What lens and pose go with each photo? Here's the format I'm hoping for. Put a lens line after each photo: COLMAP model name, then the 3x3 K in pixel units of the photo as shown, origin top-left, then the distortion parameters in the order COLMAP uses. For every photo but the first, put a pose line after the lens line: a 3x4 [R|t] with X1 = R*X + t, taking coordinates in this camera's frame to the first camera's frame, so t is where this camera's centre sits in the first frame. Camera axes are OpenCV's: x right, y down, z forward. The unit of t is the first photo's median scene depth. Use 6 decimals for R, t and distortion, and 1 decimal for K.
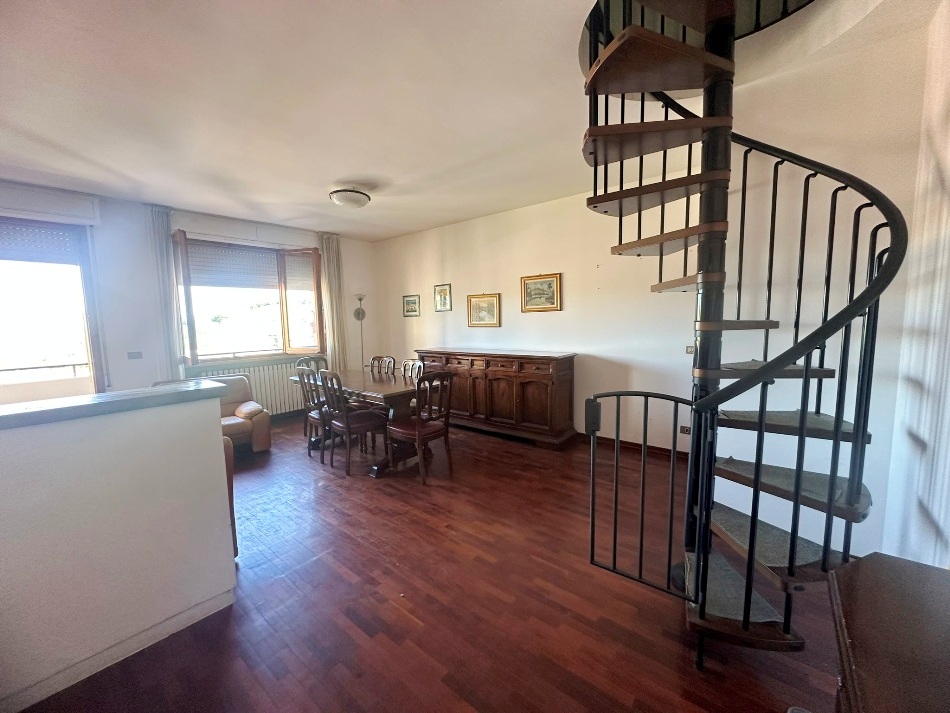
lens RADIAL K [[377.9, 0, 475.5], [0, 377.9, 355.6], [0, 0, 1]] dist [-0.003999, -0.000436]
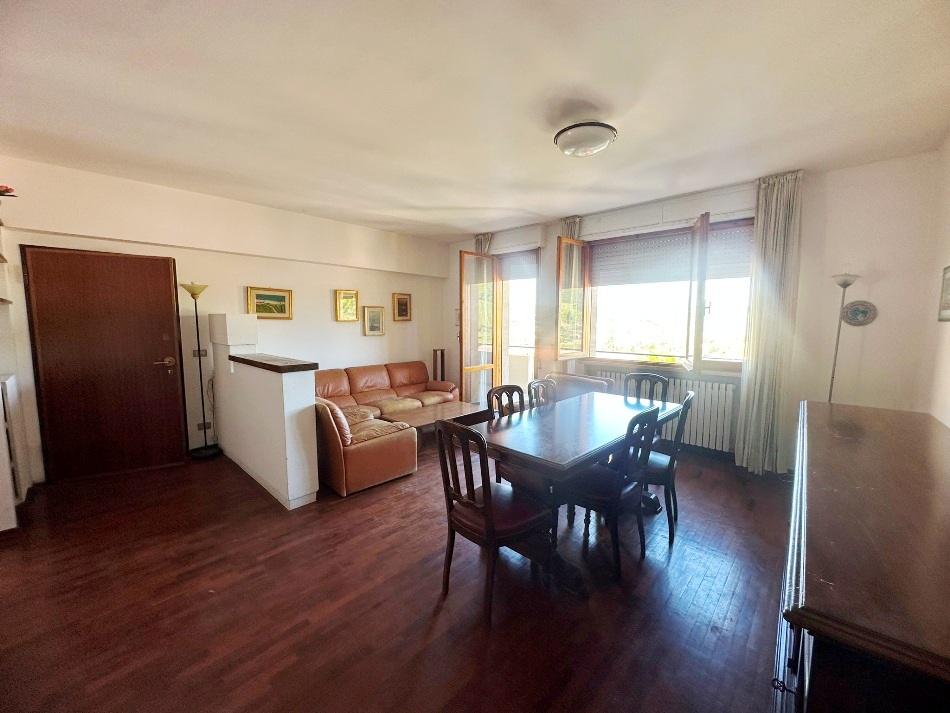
lens RADIAL K [[377.9, 0, 474.6], [0, 377.9, 357.8], [0, 0, 1]] dist [-0.003999, -0.000436]
pose [[-0.054102, 0.121487, -0.991118, 0.326263], [-0.101406, 0.986771, 0.126489, -0.093255], [0.993373, 0.107349, -0.041066, 0.770795]]
